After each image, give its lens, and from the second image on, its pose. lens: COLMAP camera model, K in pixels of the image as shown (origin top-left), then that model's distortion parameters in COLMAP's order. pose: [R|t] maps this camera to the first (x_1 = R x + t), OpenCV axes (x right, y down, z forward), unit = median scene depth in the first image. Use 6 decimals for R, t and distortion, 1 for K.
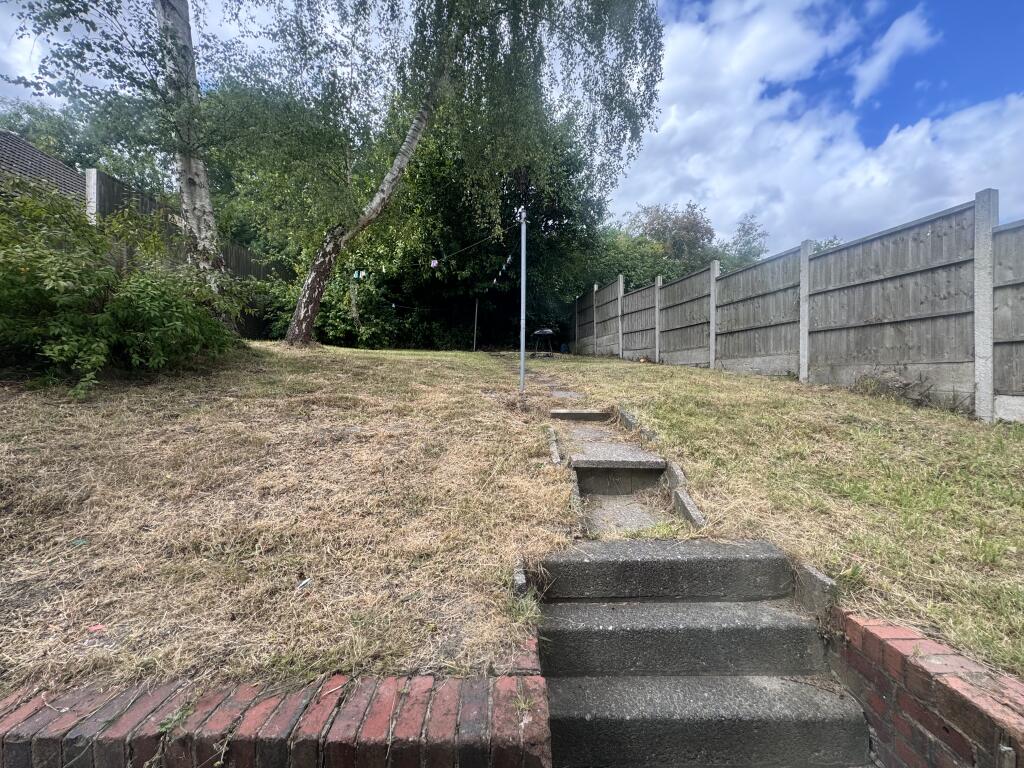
lens RADIAL K [[409.4, 0, 514.7], [0, 409.4, 381.2], [0, 0, 1]] dist [-0.000964, -0.000052]
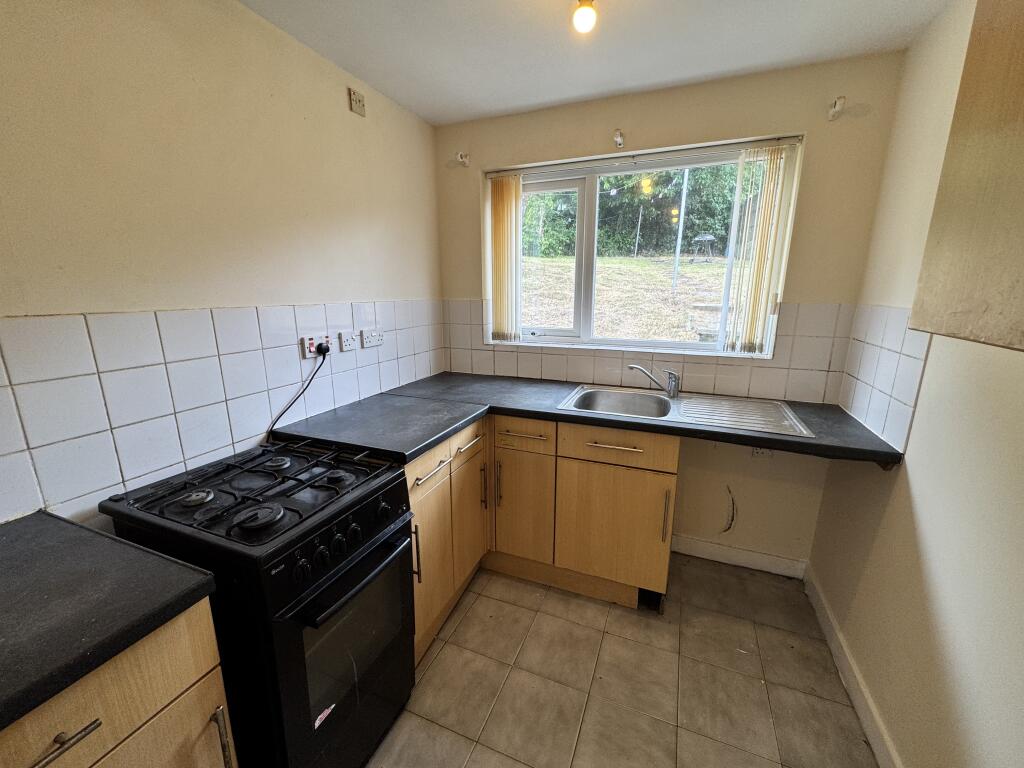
lens RADIAL K [[409.4, 0, 514.7], [0, 409.4, 381.2], [0, 0, 1]] dist [-0.000964, -0.000052]
pose [[0.934779, 0.085846, -0.344700, 0.019740], [-0.005282, 0.973612, 0.228150, 0.009382], [0.355189, -0.211449, 0.910566, -0.587931]]
